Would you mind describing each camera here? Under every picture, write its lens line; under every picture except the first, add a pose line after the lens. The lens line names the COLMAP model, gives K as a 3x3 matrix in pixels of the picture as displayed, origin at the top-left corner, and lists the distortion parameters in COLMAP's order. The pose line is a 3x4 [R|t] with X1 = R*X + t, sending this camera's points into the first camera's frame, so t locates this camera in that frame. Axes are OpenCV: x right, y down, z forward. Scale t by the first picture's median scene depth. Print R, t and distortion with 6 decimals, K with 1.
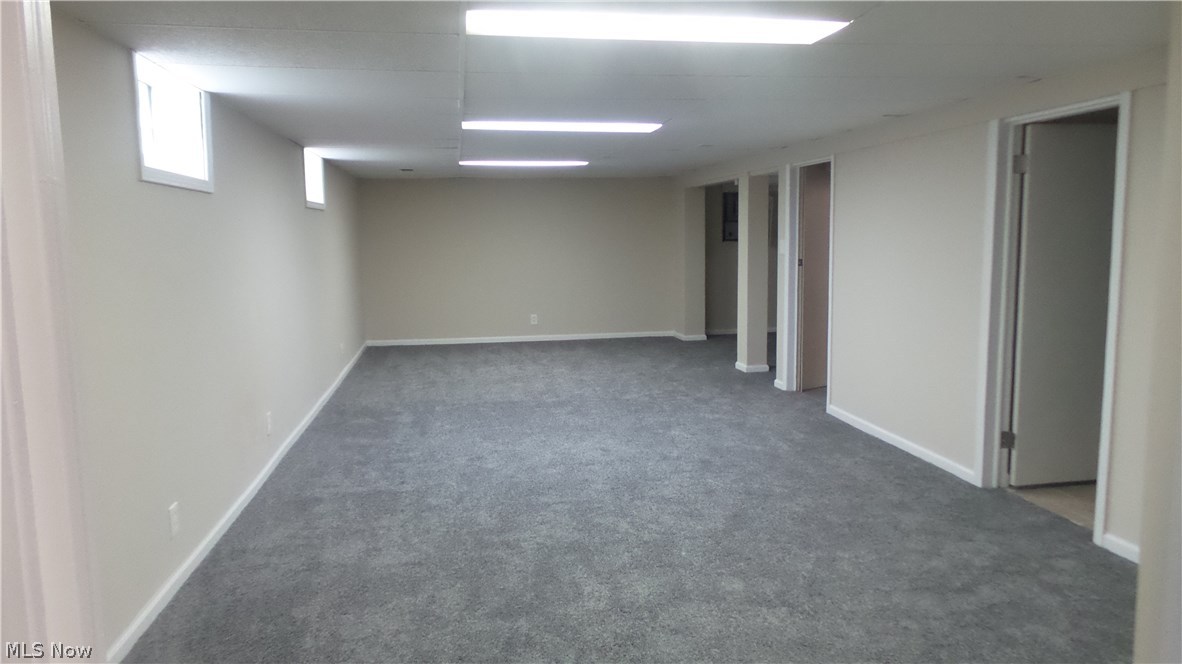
lens RADIAL K [[805.9, 0, 592.0], [0, 805.9, 332.6], [0, 0, 1]] dist [-0.009229, -0.001216]
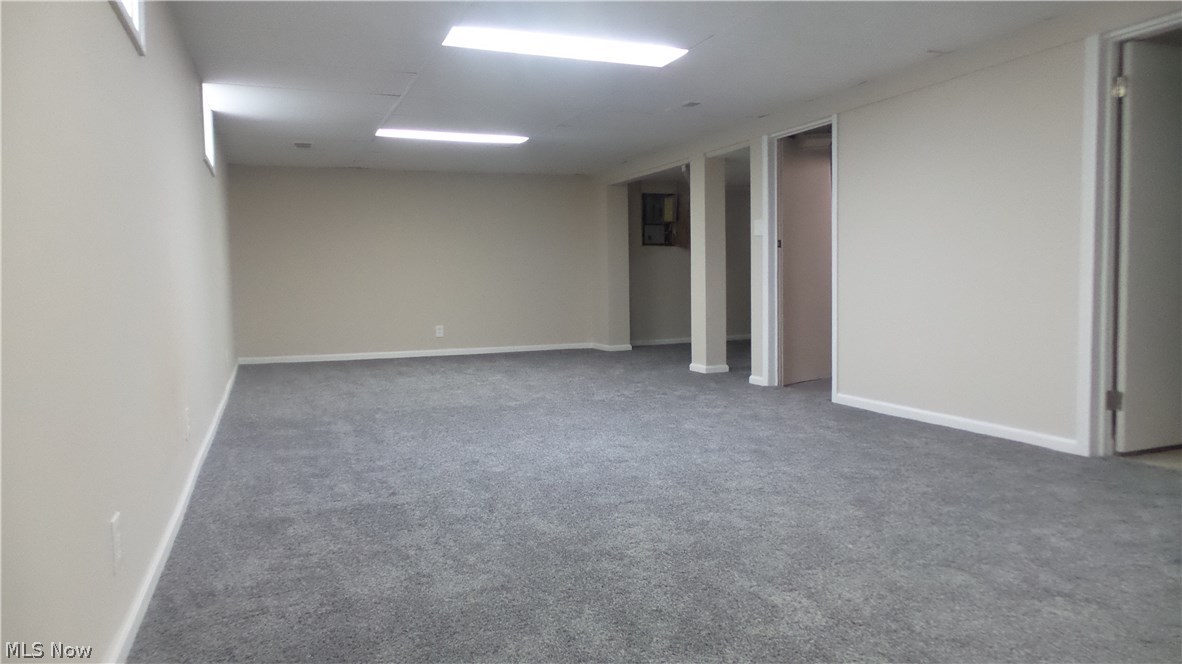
lens RADIAL K [[805.9, 0, 590.2], [0, 805.9, 327.4], [0, 0, 1]] dist [-0.009229, -0.001216]
pose [[0.977407, -0.015107, 0.210823, -0.222887], [0.029237, 0.997517, -0.064066, 0.092729], [-0.209332, 0.068782, 0.975423, 0.255637]]
